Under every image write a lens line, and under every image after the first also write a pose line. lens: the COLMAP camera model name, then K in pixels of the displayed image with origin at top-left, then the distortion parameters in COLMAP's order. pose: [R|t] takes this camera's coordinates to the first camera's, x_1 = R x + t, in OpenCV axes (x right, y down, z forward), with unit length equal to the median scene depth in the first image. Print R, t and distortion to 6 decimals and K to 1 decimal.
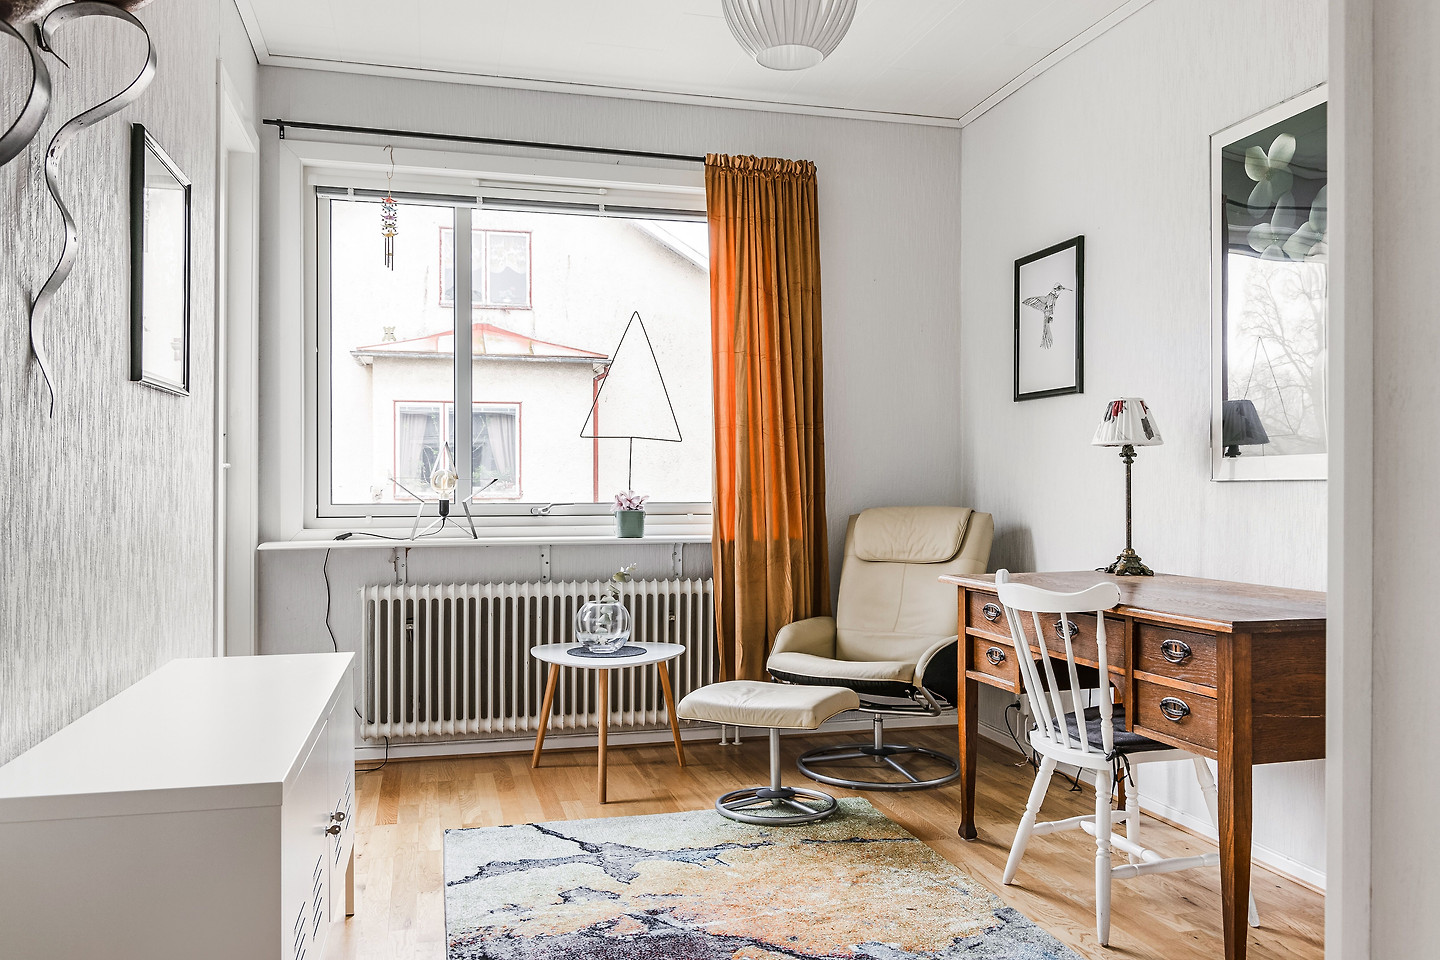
lens RADIAL K [[1121.3, 0, 719.3], [0, 1121.3, 480.0], [0, 0, 1]] dist [0.010142, 0.000792]
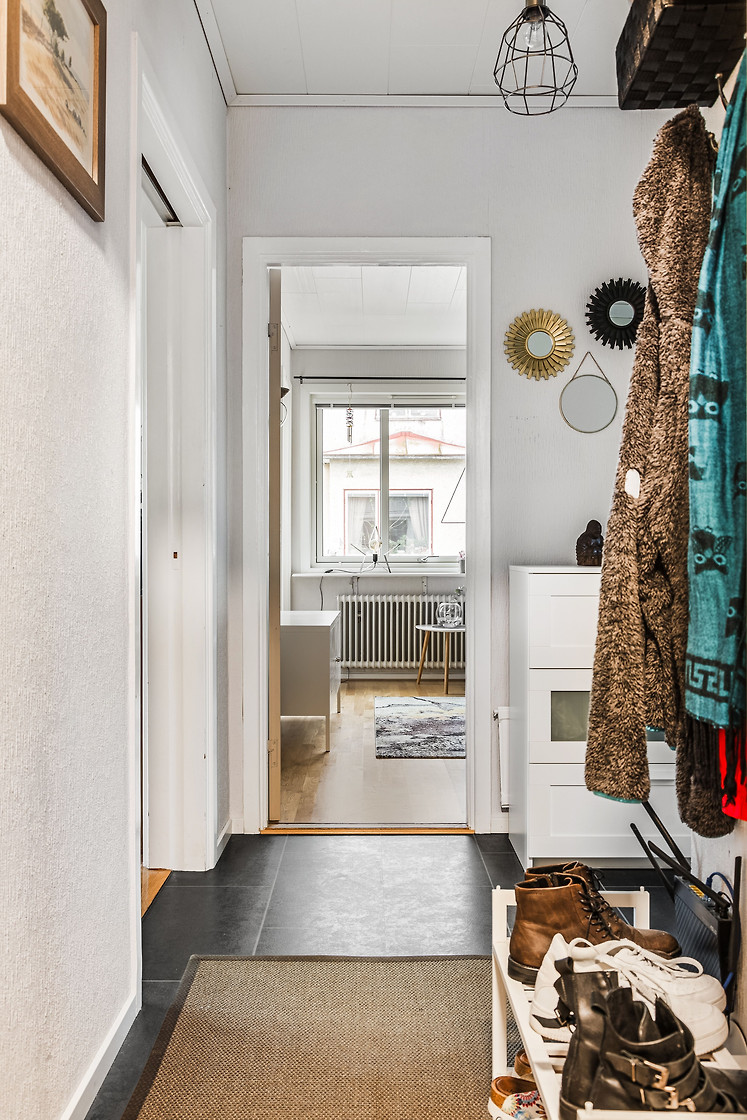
lens RADIAL K [[872.1, 0, 373.8], [0, 872.1, 558.0], [0, 0, 1]] dist [0.010142, 0.000792]
pose [[0.969821, 0.003327, -0.243796, 0.140899], [0.000252, 0.999893, 0.014649, 0.001490], [0.243818, -0.014268, 0.969716, -0.546873]]
